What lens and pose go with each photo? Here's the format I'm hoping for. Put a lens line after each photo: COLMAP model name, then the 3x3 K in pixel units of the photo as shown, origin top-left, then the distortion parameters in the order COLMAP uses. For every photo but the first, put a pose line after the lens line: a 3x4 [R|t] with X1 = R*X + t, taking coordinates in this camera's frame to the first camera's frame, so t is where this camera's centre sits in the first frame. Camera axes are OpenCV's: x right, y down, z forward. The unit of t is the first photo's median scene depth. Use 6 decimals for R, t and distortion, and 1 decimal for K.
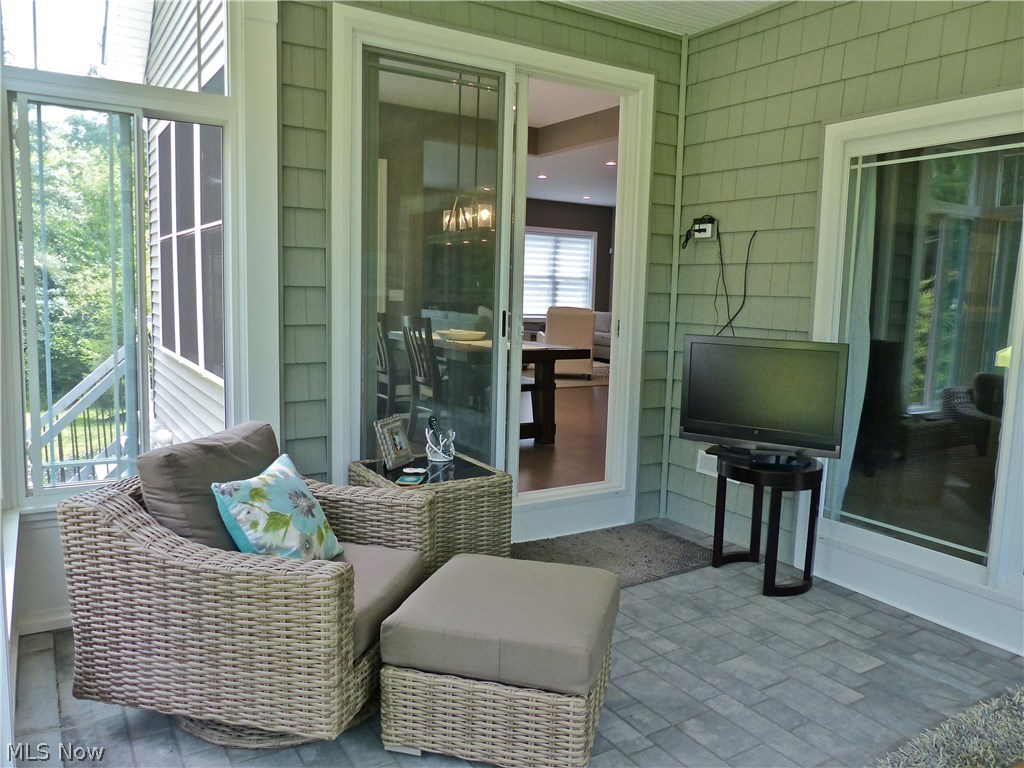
lens RADIAL K [[771.4, 0, 514.0], [0, 771.4, 384.3], [0, 0, 1]] dist [-0.030166, 0.024021]
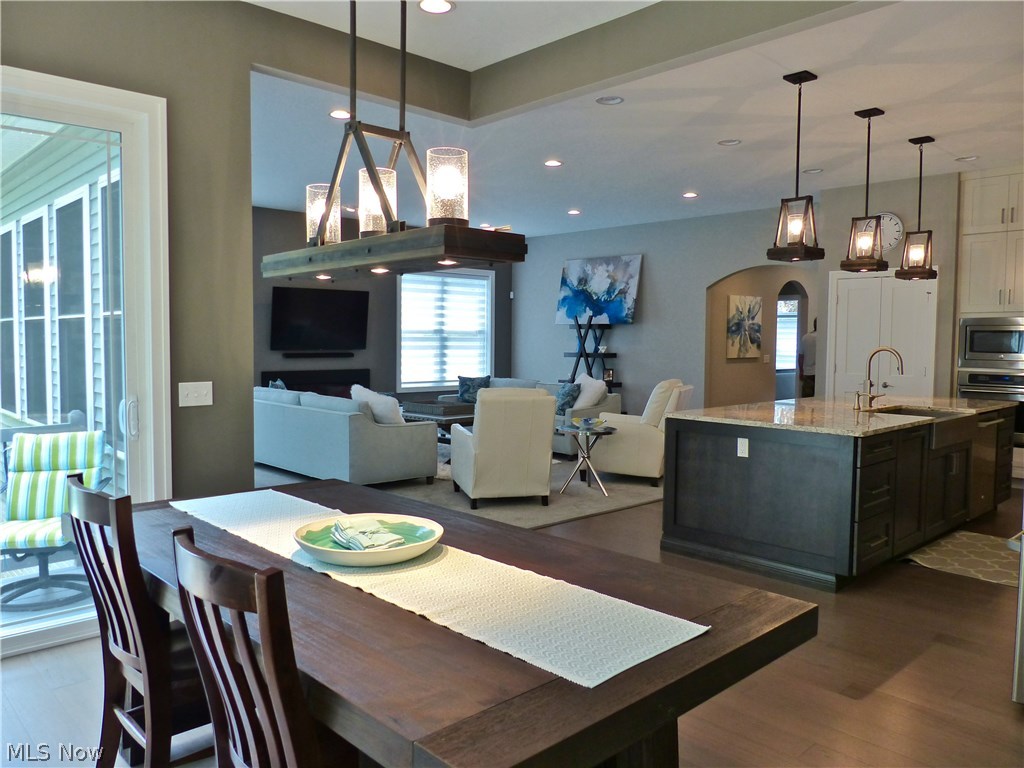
lens RADIAL K [[771.4, 0, 509.7], [0, 771.4, 383.4], [0, 0, 1]] dist [-0.030166, 0.024021]
pose [[0.980764, -0.035234, 0.191990, -0.028600], [0.046632, 0.997387, -0.055177, -0.044372], [-0.189544, 0.063069, 0.979845, 0.258216]]
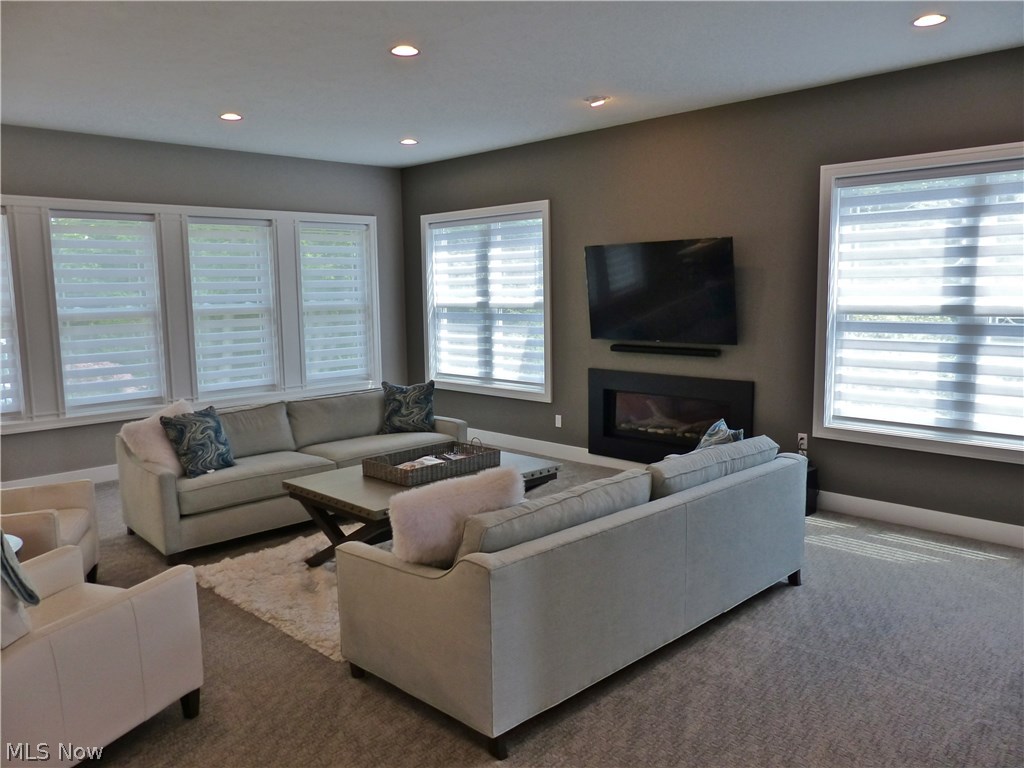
lens RADIAL K [[771.4, 0, 515.1], [0, 771.4, 376.8], [0, 0, 1]] dist [-0.030166, 0.024021]
pose [[0.203794, 0.085011, -0.975316, 0.314746], [-0.085988, 0.993927, 0.068666, -0.118416], [0.975230, 0.069871, 0.209866, 0.765201]]
